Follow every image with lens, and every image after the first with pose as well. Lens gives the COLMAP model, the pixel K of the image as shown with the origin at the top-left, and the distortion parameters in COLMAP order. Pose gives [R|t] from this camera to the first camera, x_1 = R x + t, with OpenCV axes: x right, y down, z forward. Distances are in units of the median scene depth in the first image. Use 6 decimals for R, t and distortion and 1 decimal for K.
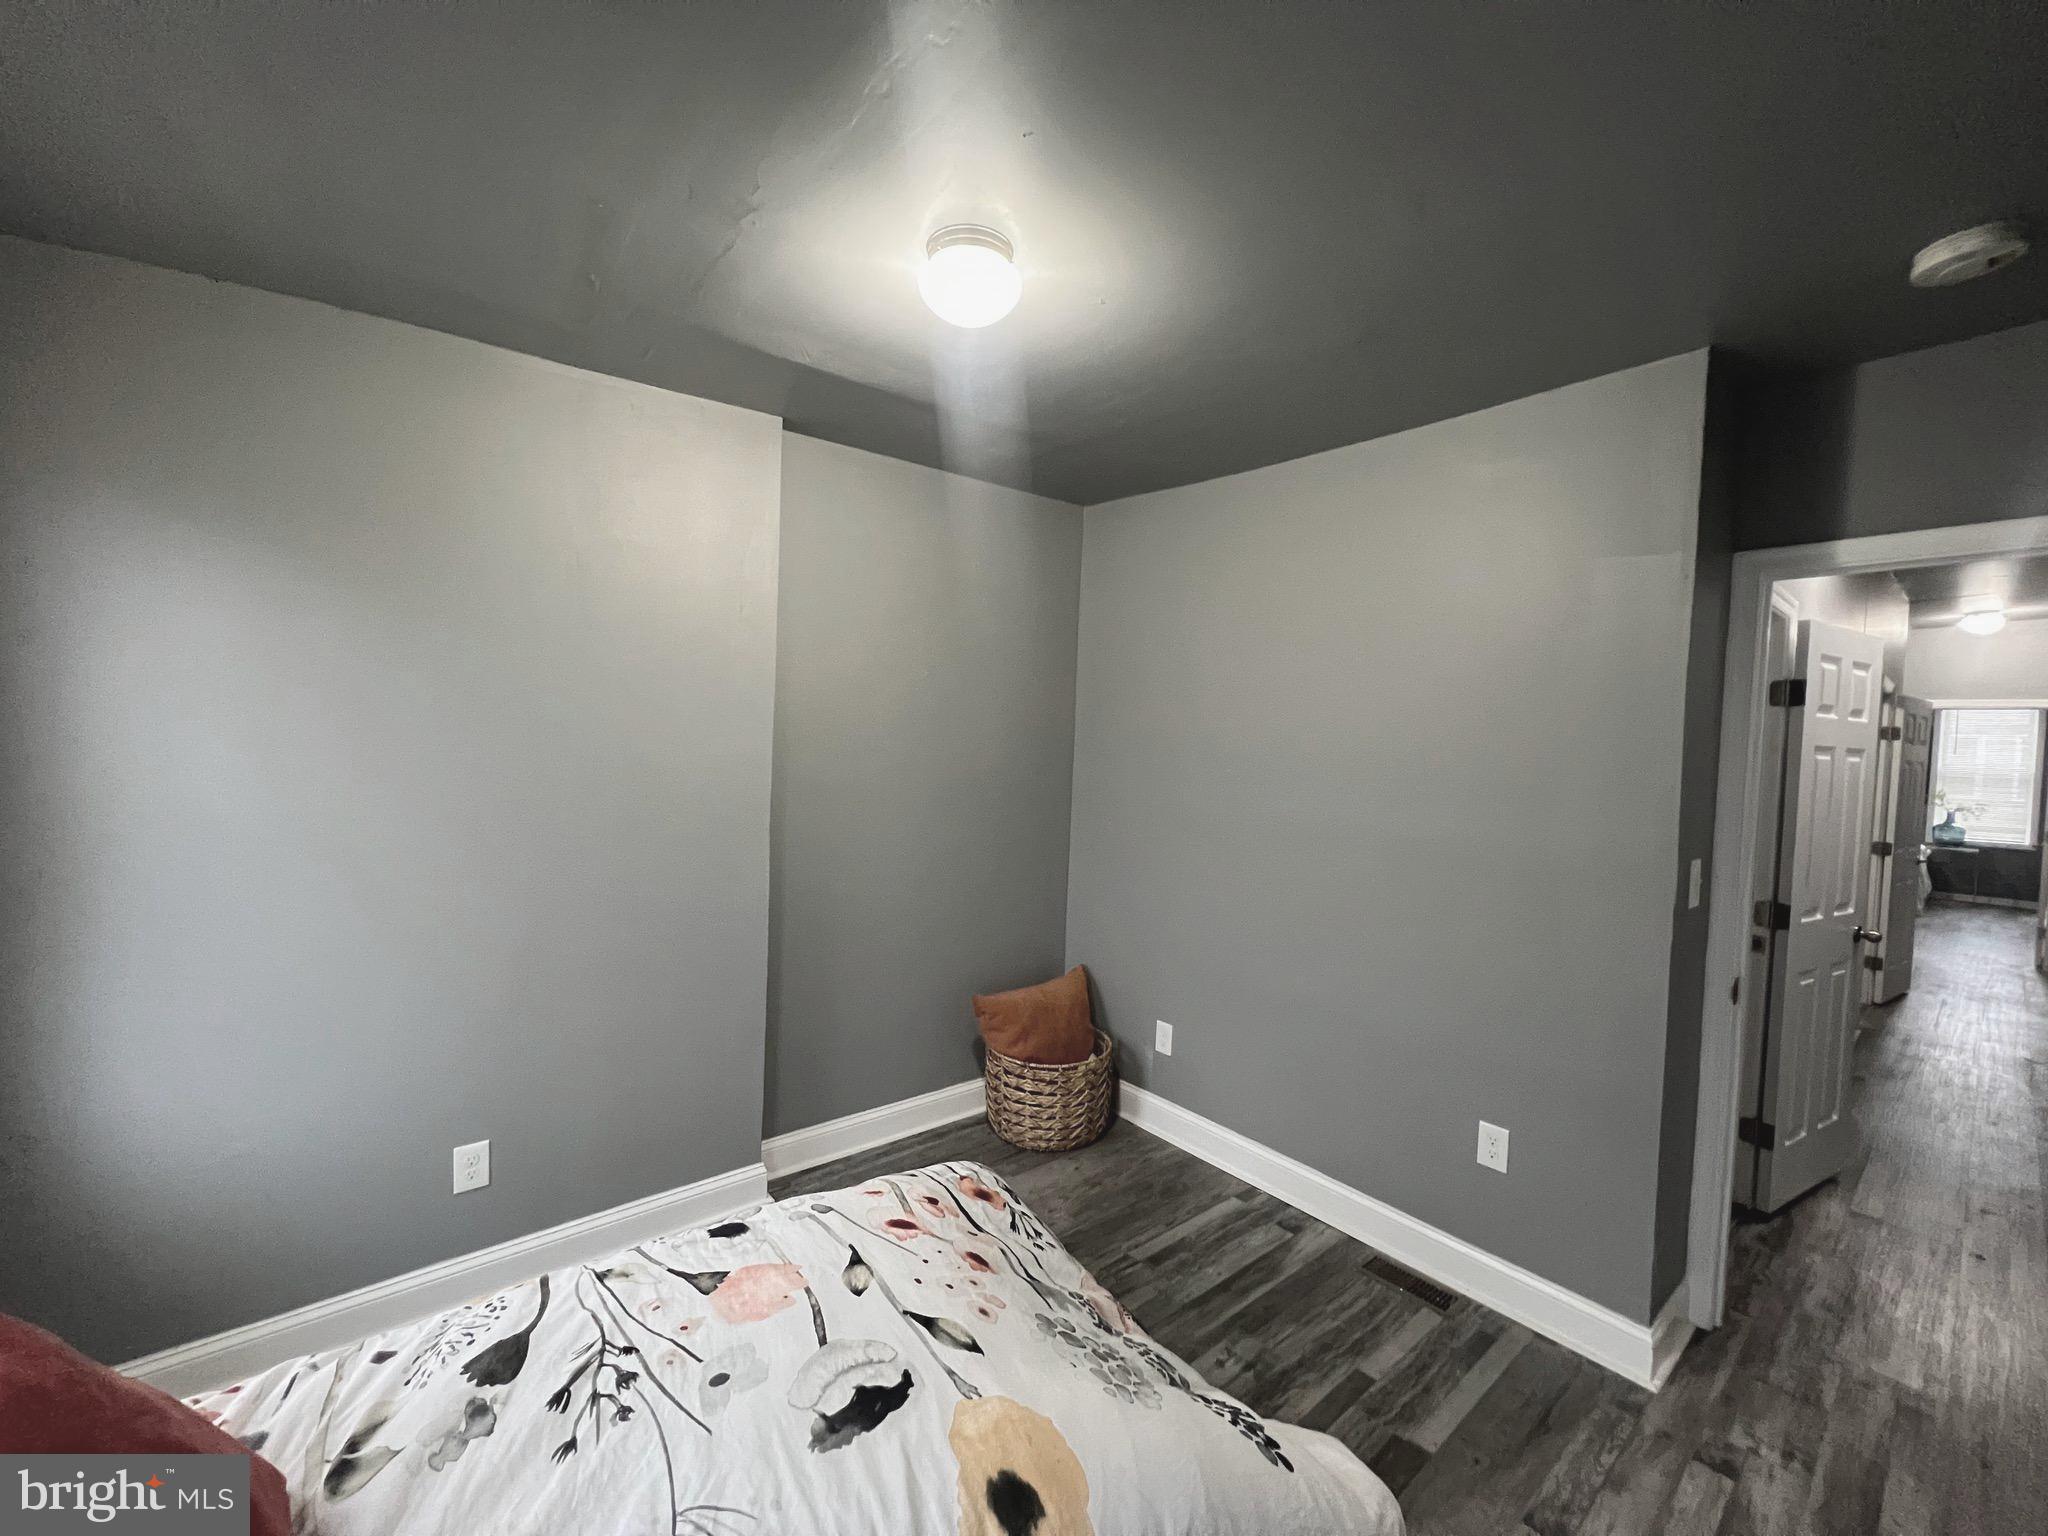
lens RADIAL K [[816.5, 0, 1036.0], [0, 816.5, 766.6], [0, 0, 1]] dist [0.000204, -0.000118]
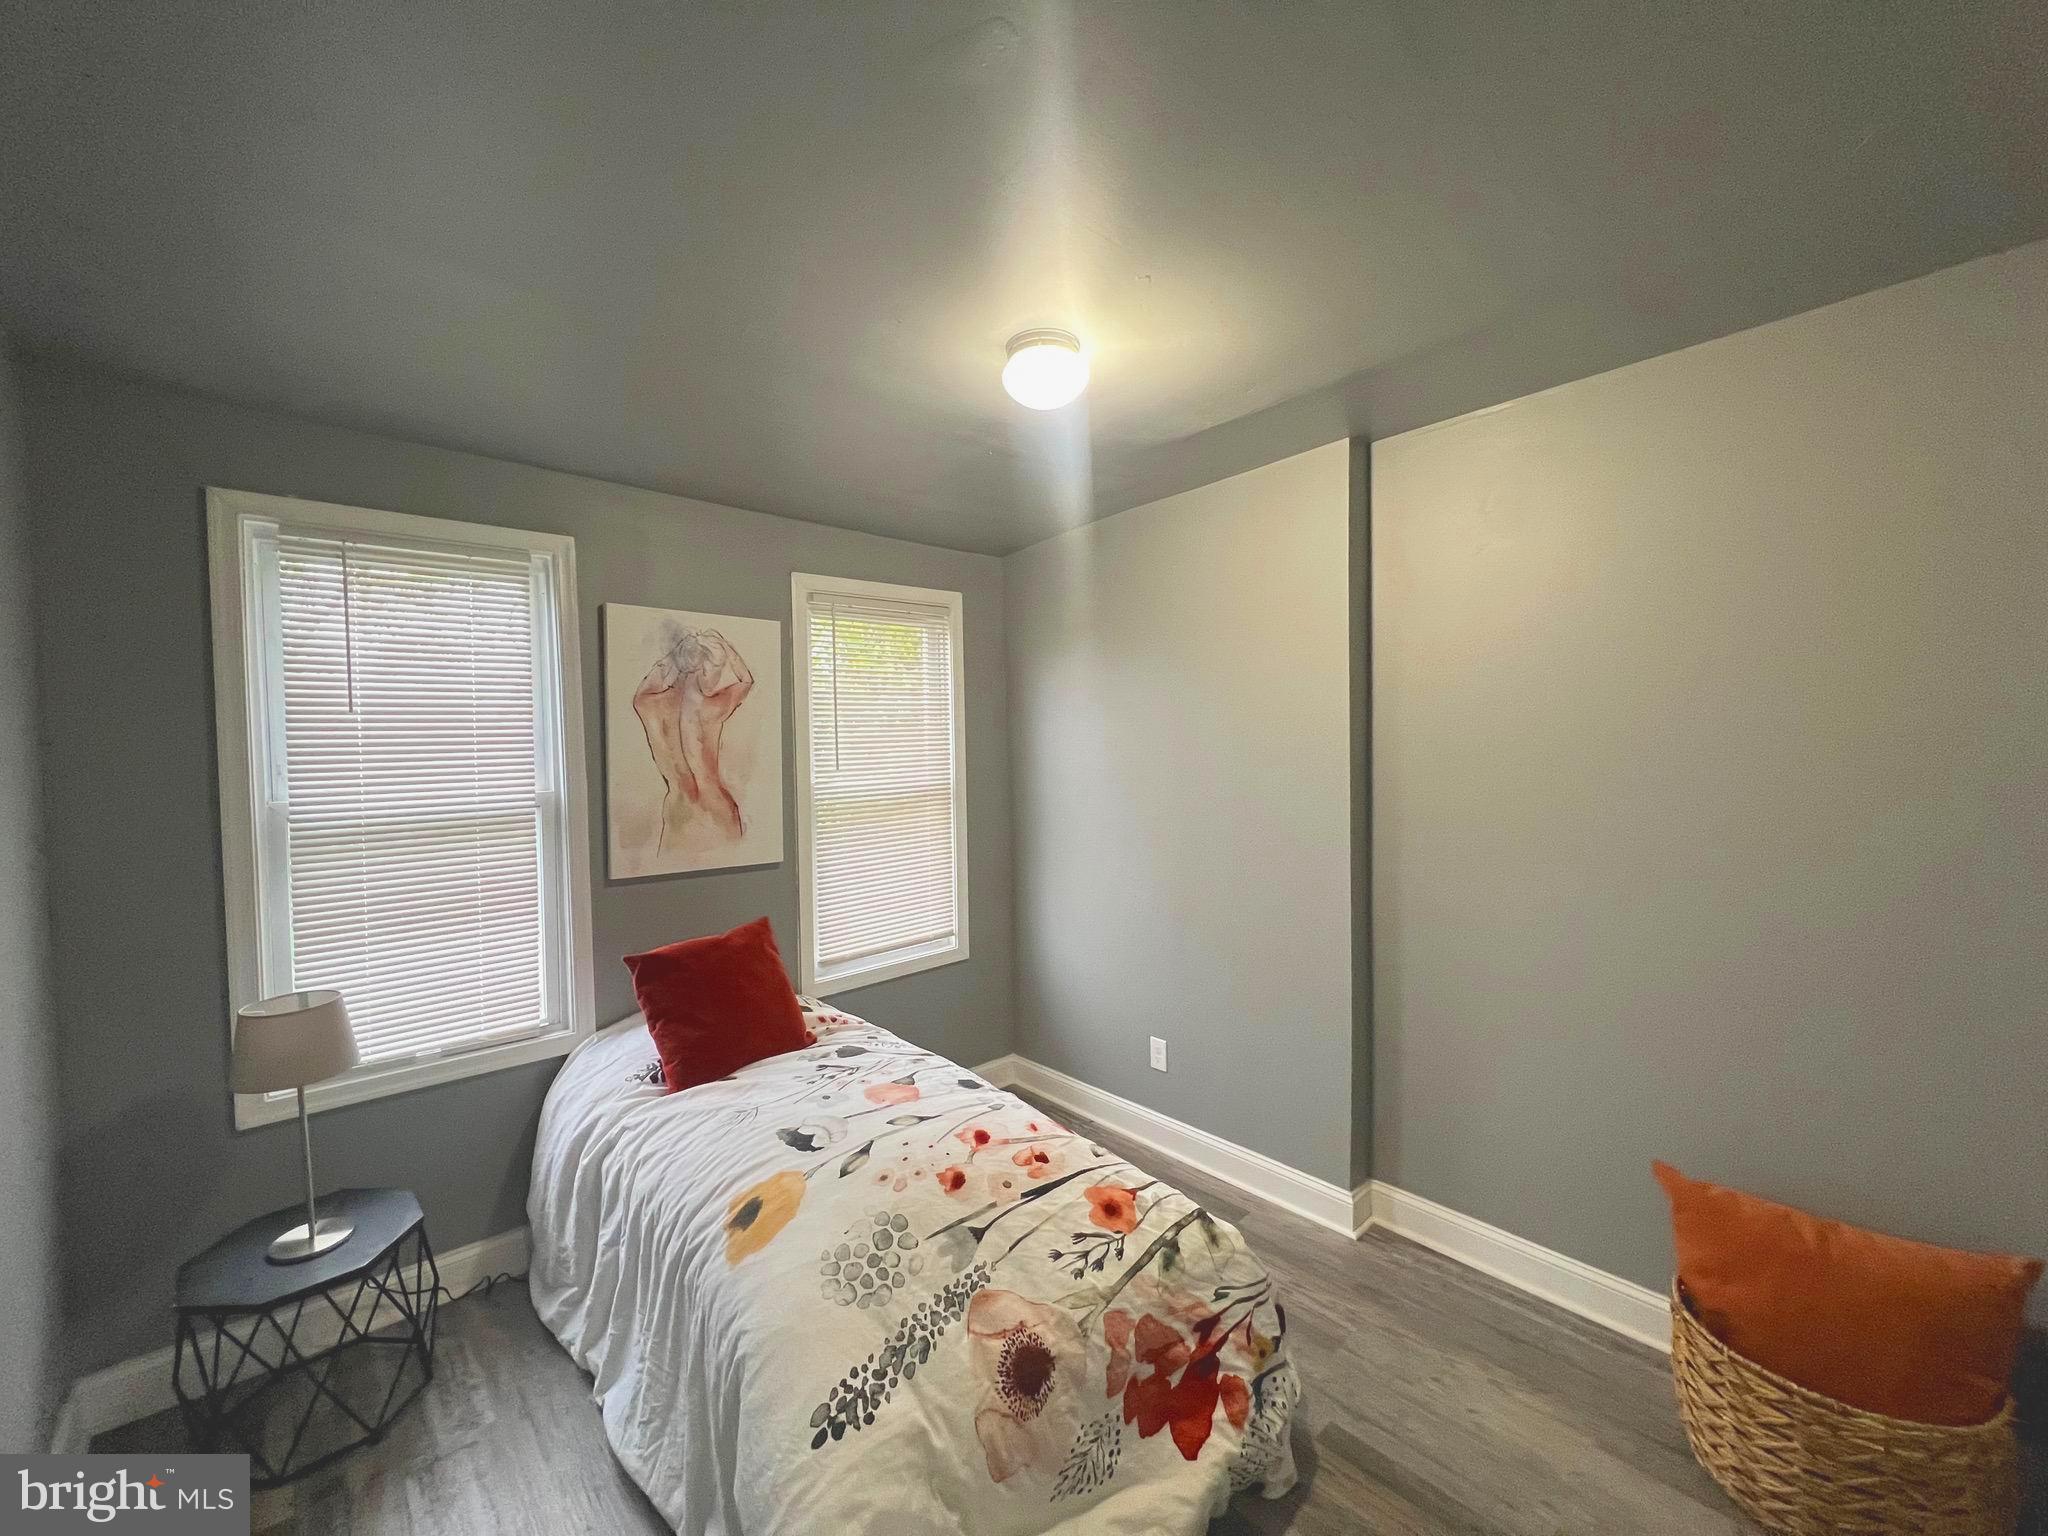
lens RADIAL K [[819.2, 0, 1033.5], [0, 819.2, 765.2], [0, 0, 1]] dist [-0.000657, 0.000251]
pose [[0.041096, -0.010982, -0.999095, 1.193940], [-0.023191, 0.999660, -0.011942, -0.019732], [0.998886, 0.023661, 0.040828, 1.048425]]
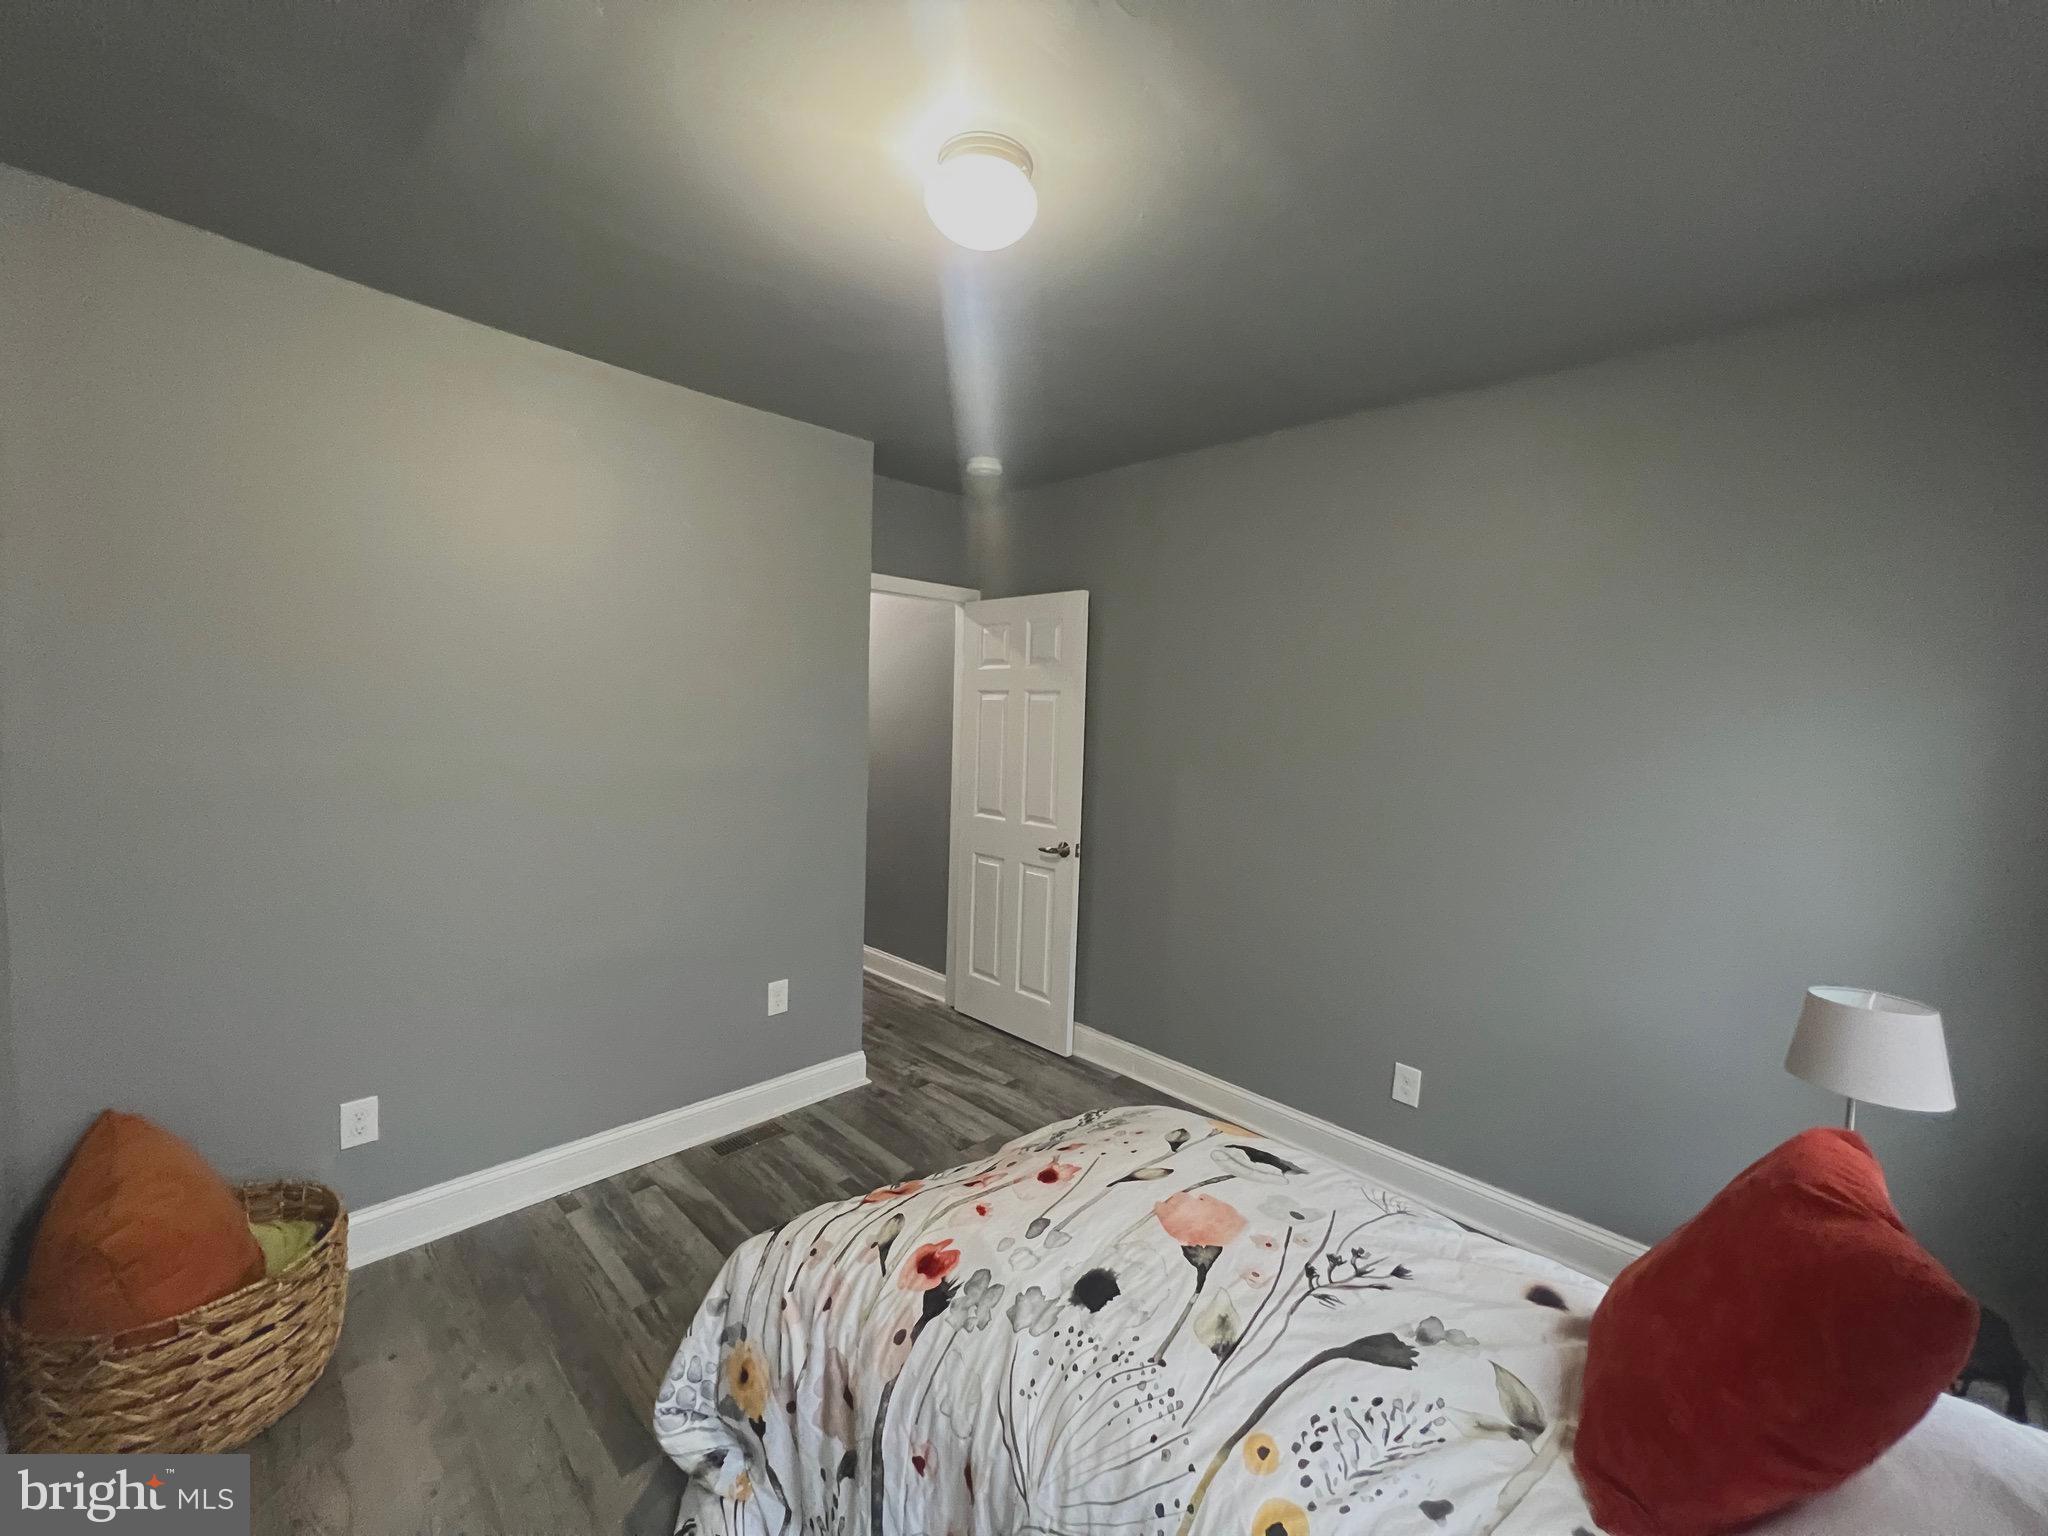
lens RADIAL K [[816.5, 0, 1025.8], [0, 816.5, 781.1], [0, 0, 1]] dist [0.000204, -0.000118]
pose [[-0.083406, -0.124591, 0.988696, -1.151867], [-0.001075, 0.992164, 0.124937, -0.062363], [-0.996515, 0.009357, -0.082886, 1.145294]]
